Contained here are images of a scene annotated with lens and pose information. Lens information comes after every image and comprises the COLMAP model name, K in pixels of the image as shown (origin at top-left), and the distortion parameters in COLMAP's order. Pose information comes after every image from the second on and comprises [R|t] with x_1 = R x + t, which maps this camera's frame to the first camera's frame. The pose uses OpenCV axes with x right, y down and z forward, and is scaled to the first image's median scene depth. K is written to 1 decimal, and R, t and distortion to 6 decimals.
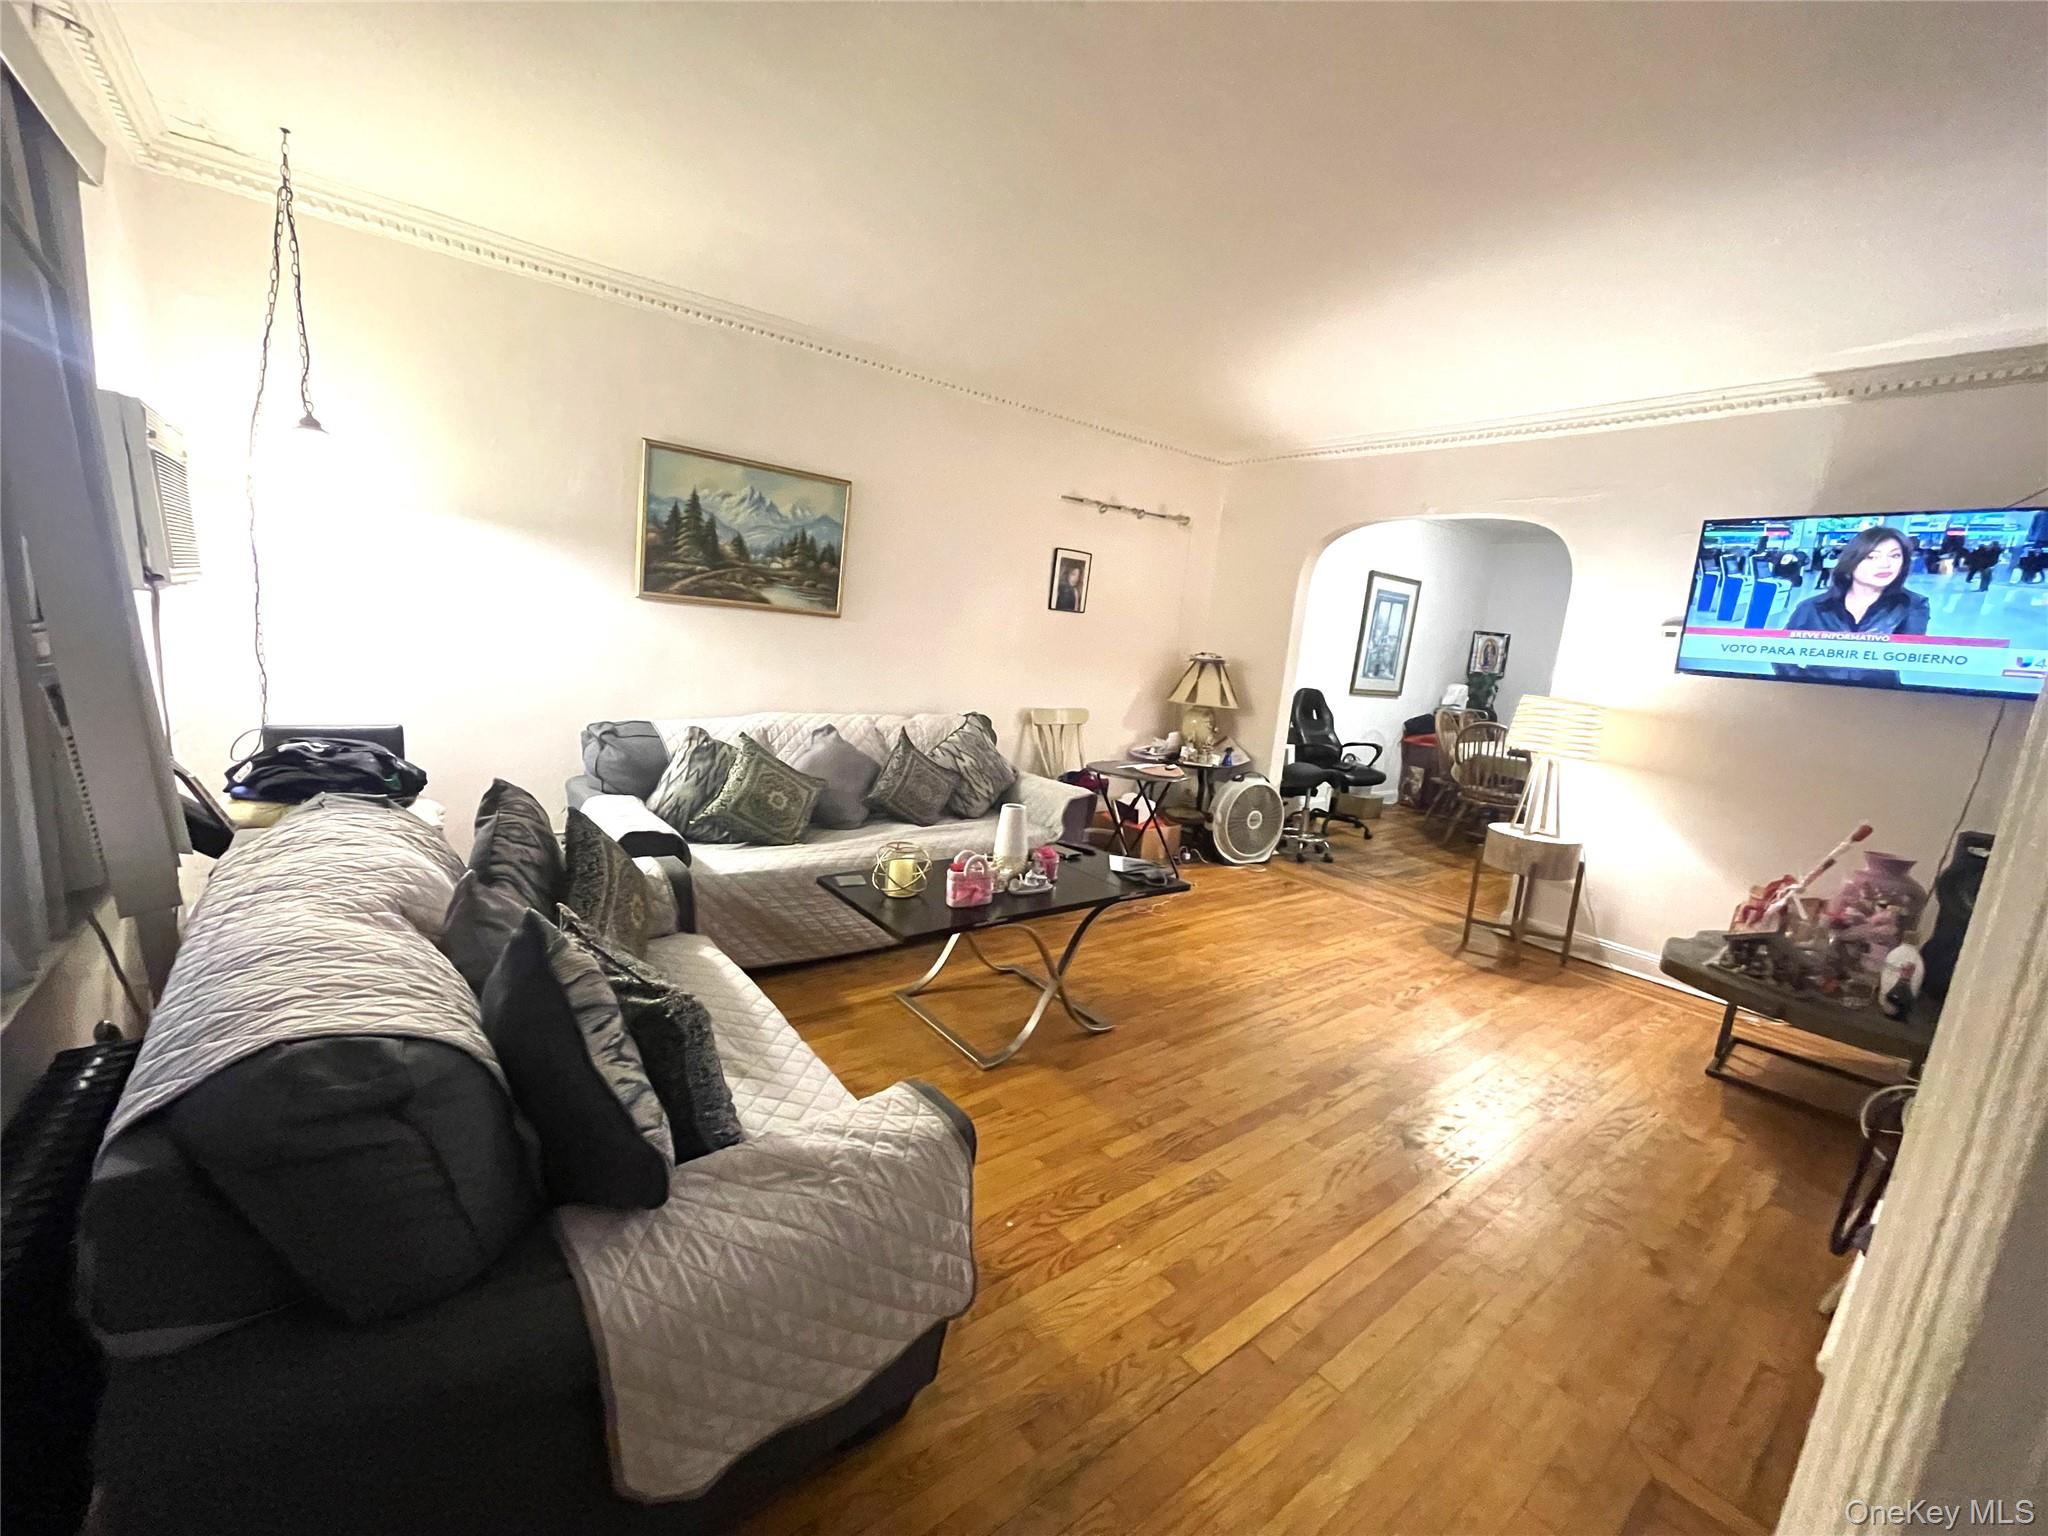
lens RADIAL K [[830.2, 0, 1018.8], [0, 830.2, 770.0], [0, 0, 1]] dist [0.000129, -0.000202]
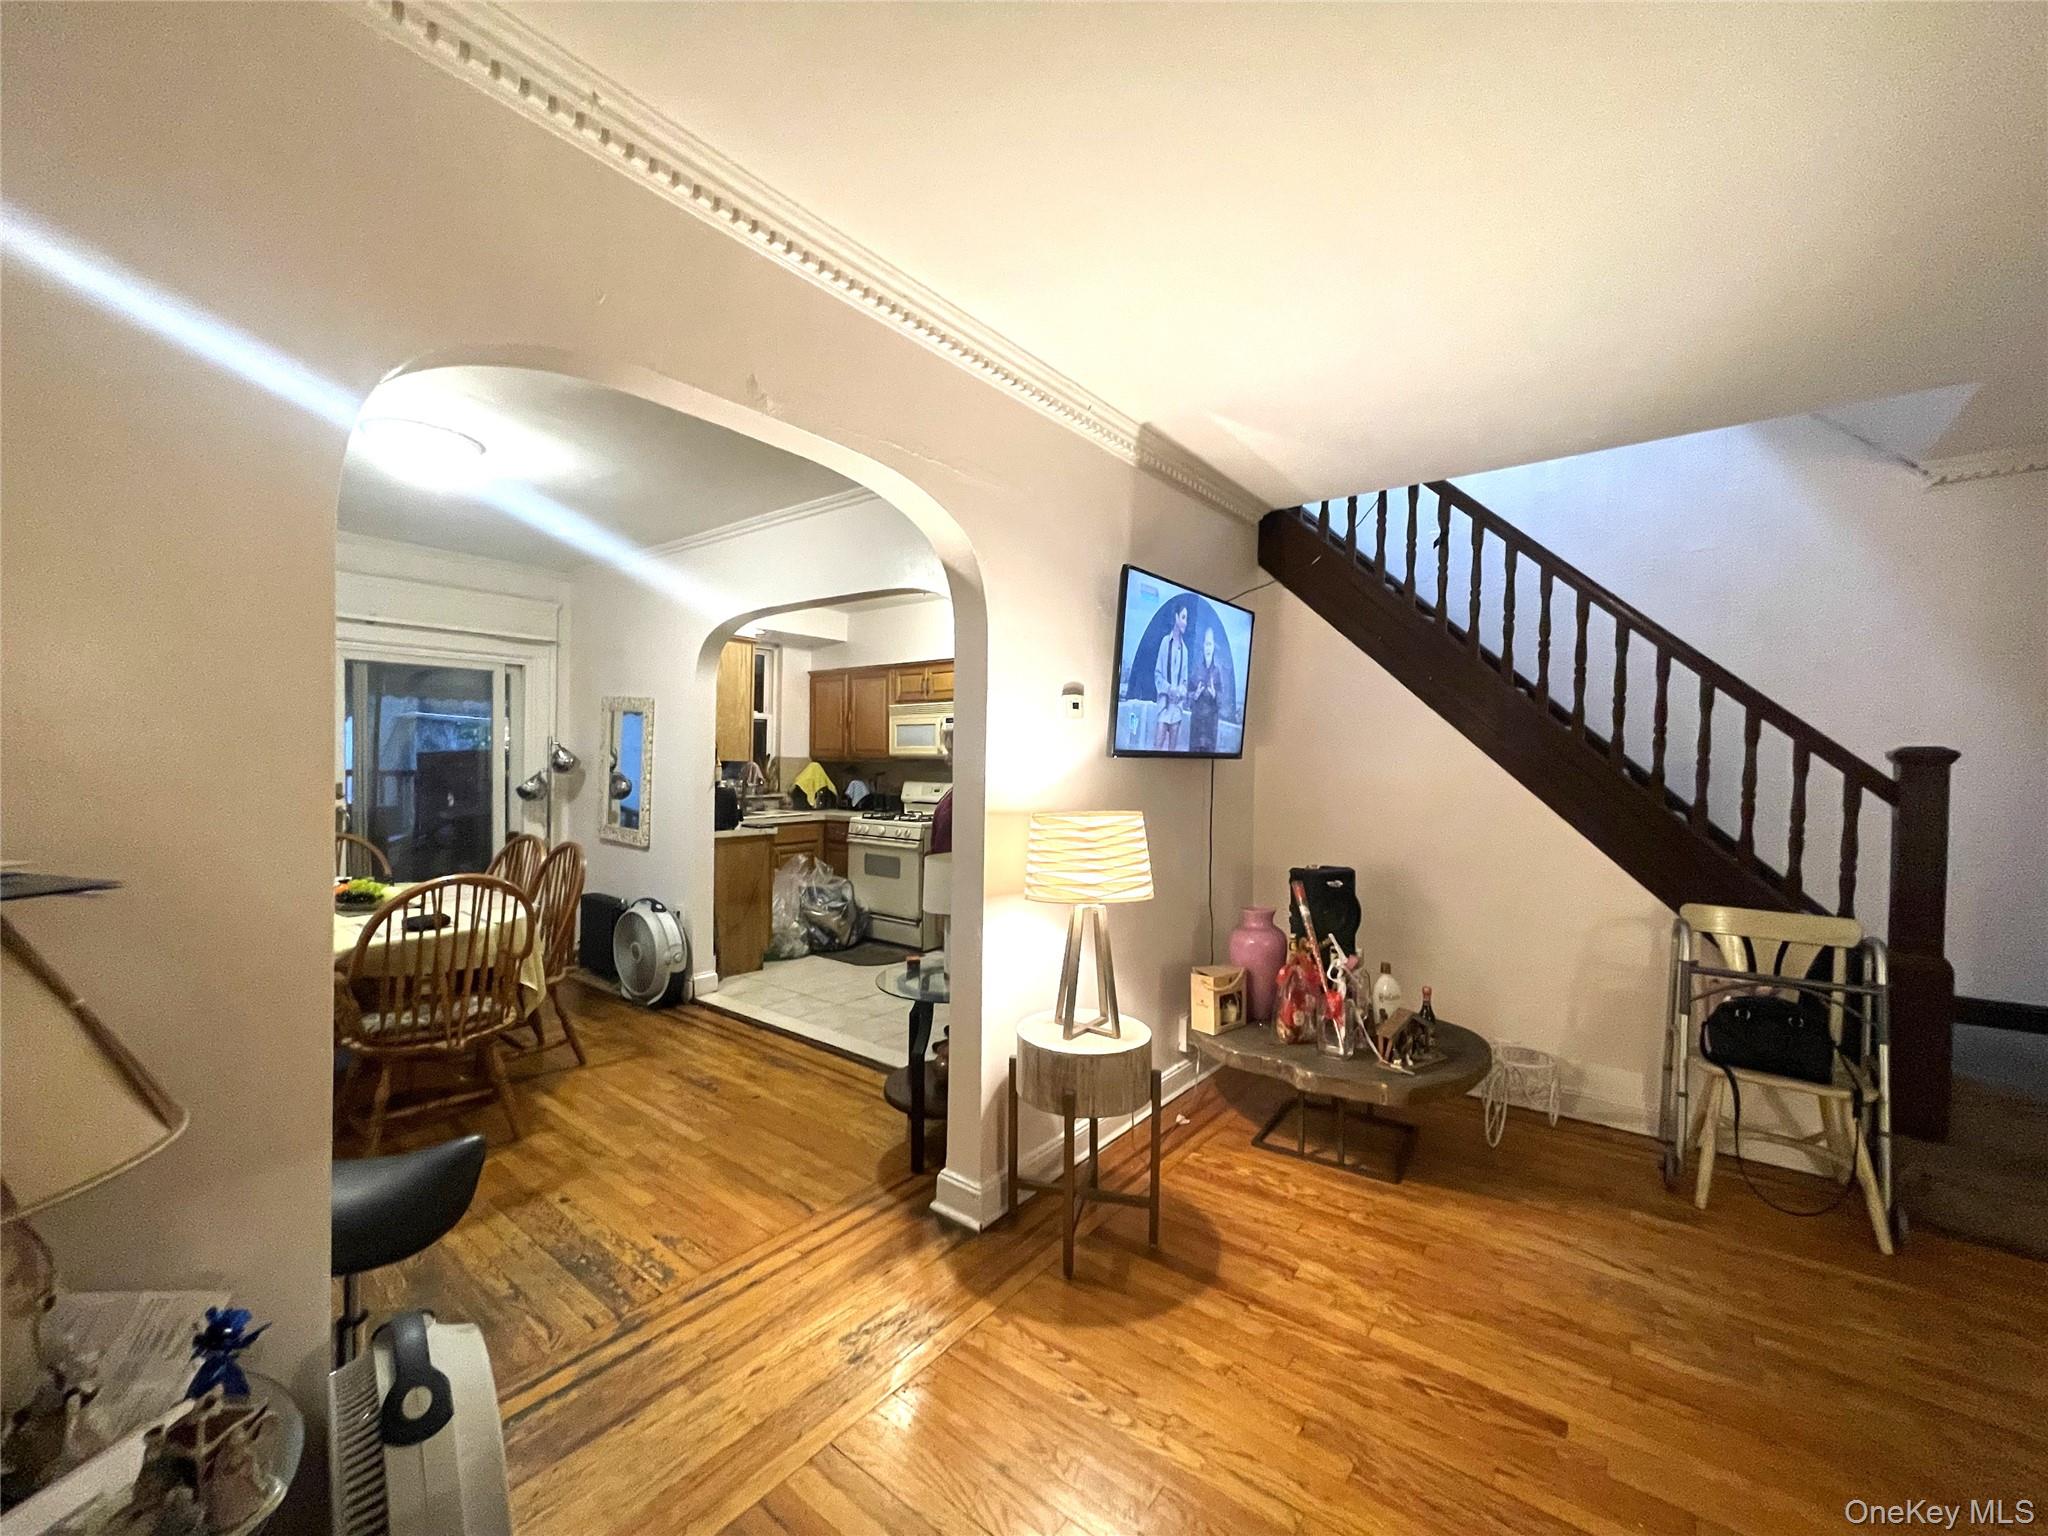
lens RADIAL K [[830.2, 0, 1018.8], [0, 830.2, 770.0], [0, 0, 1]] dist [0.000129, -0.000202]
pose [[-0.232452, -0.103249, 0.967112, 0.034594], [0.136687, 0.981013, 0.137587, -0.112458], [-0.962955, 0.164174, -0.213926, 0.641423]]
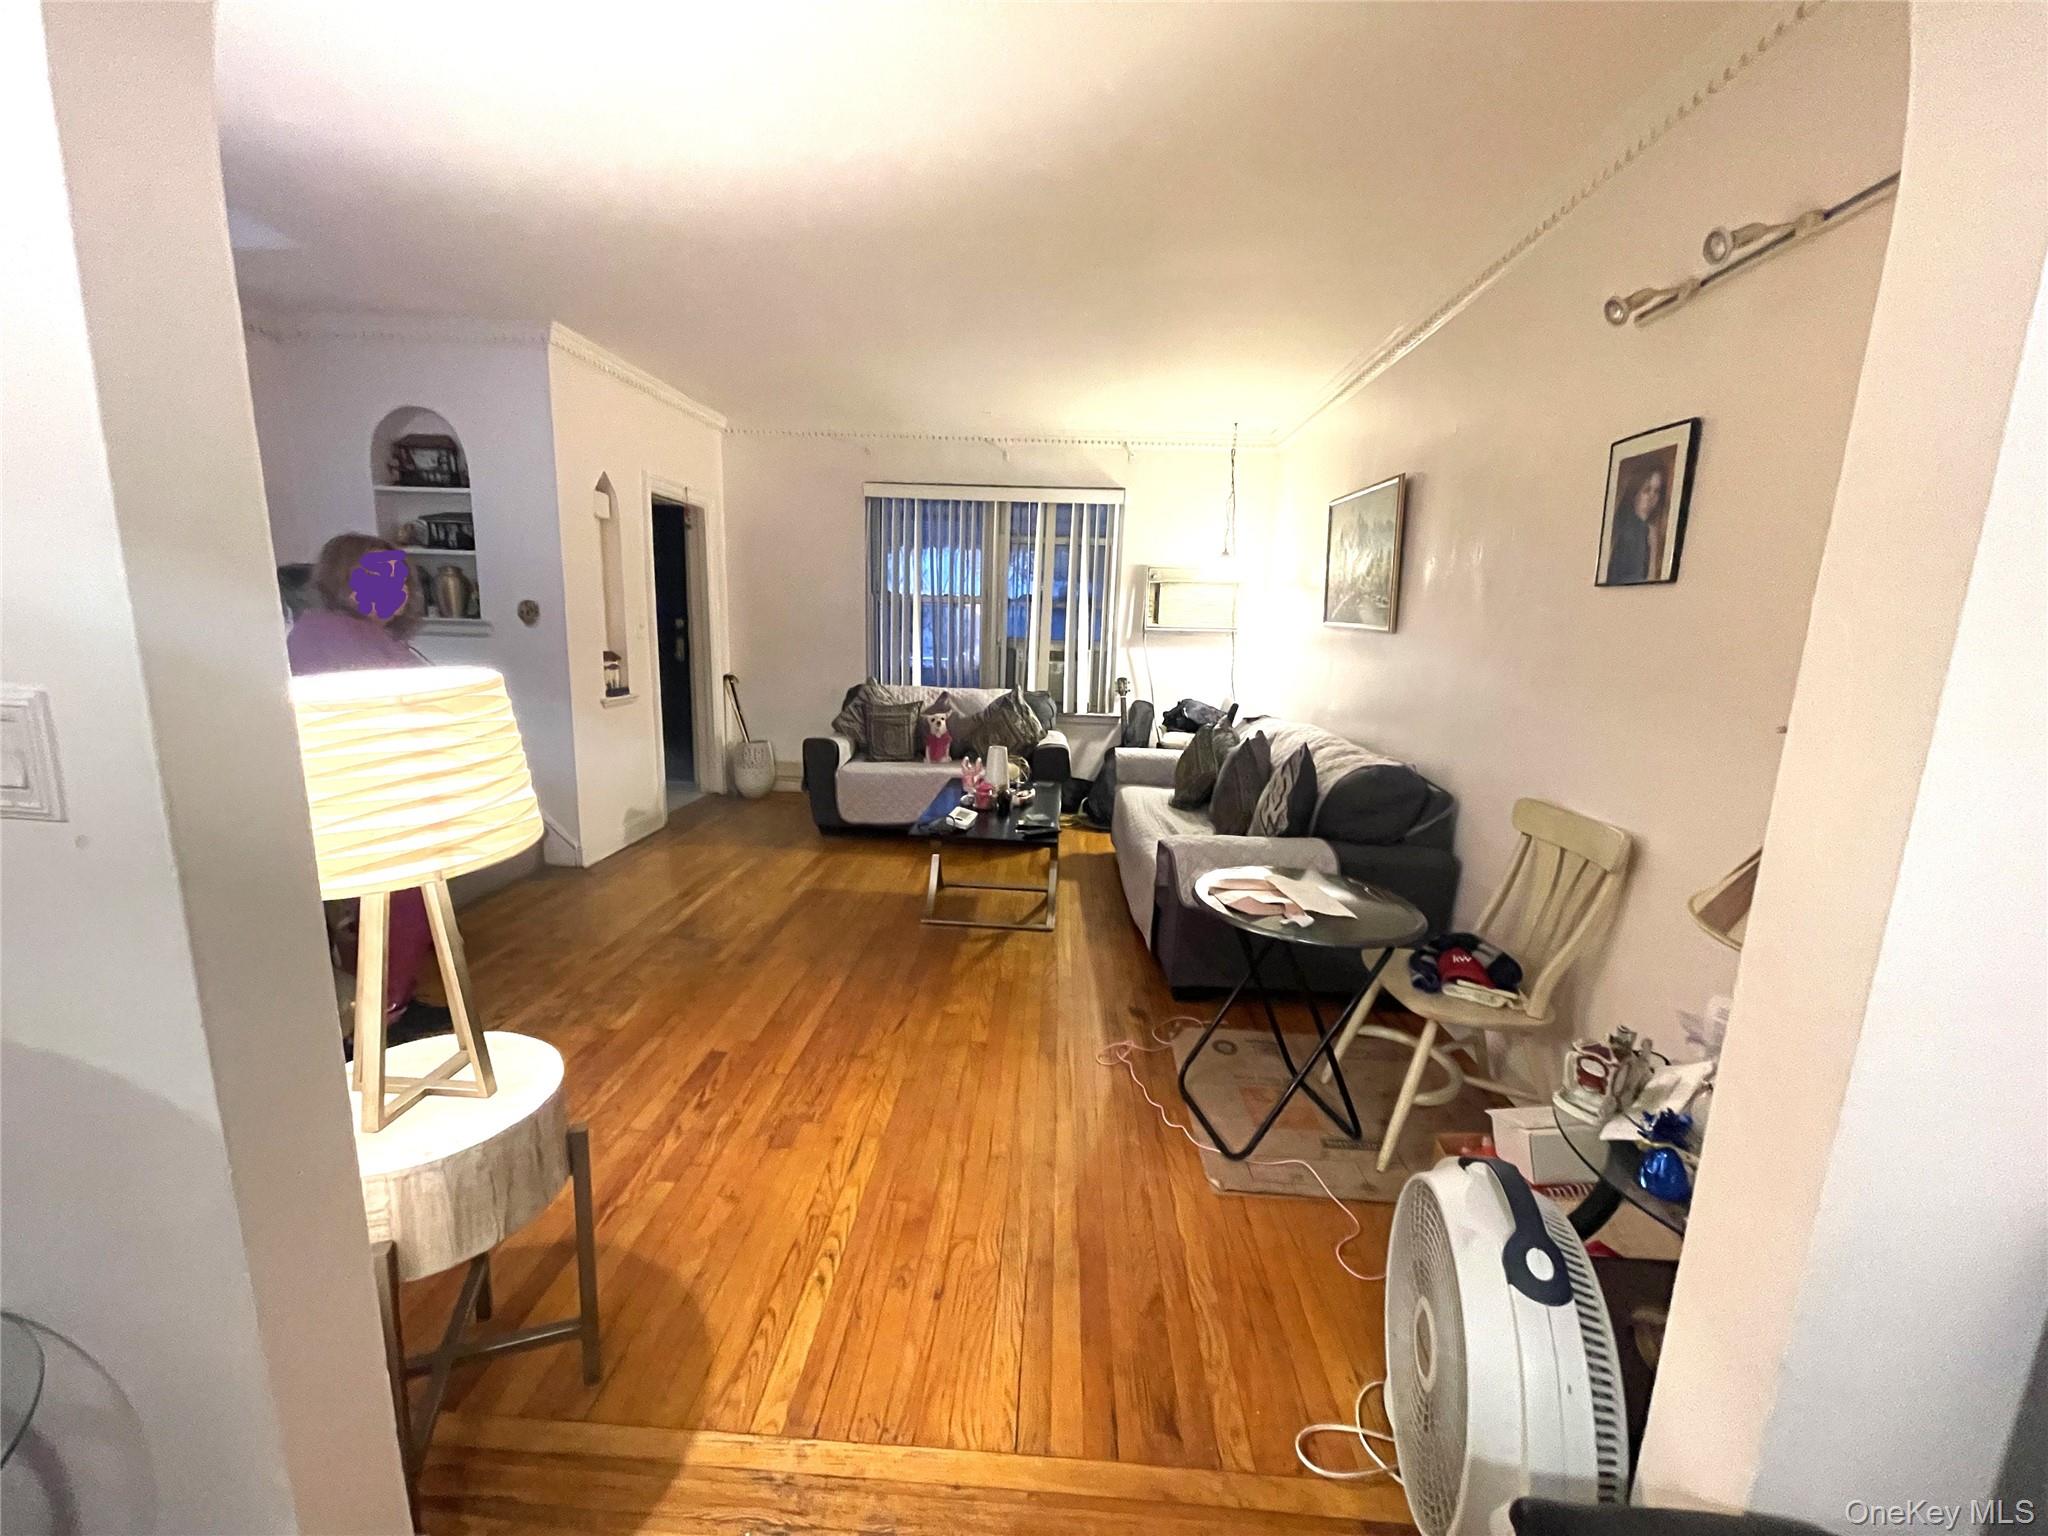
lens RADIAL K [[823.2, 0, 1012.5], [0, 823.2, 772.2], [0, 0, 1]] dist [-0.001785, -0.000650]
pose [[-0.657363, 0.035711, -0.752727, 0.393874], [-0.214777, 0.948569, 0.232569, -0.093508], [0.722318, 0.314551, -0.615884, 0.741208]]
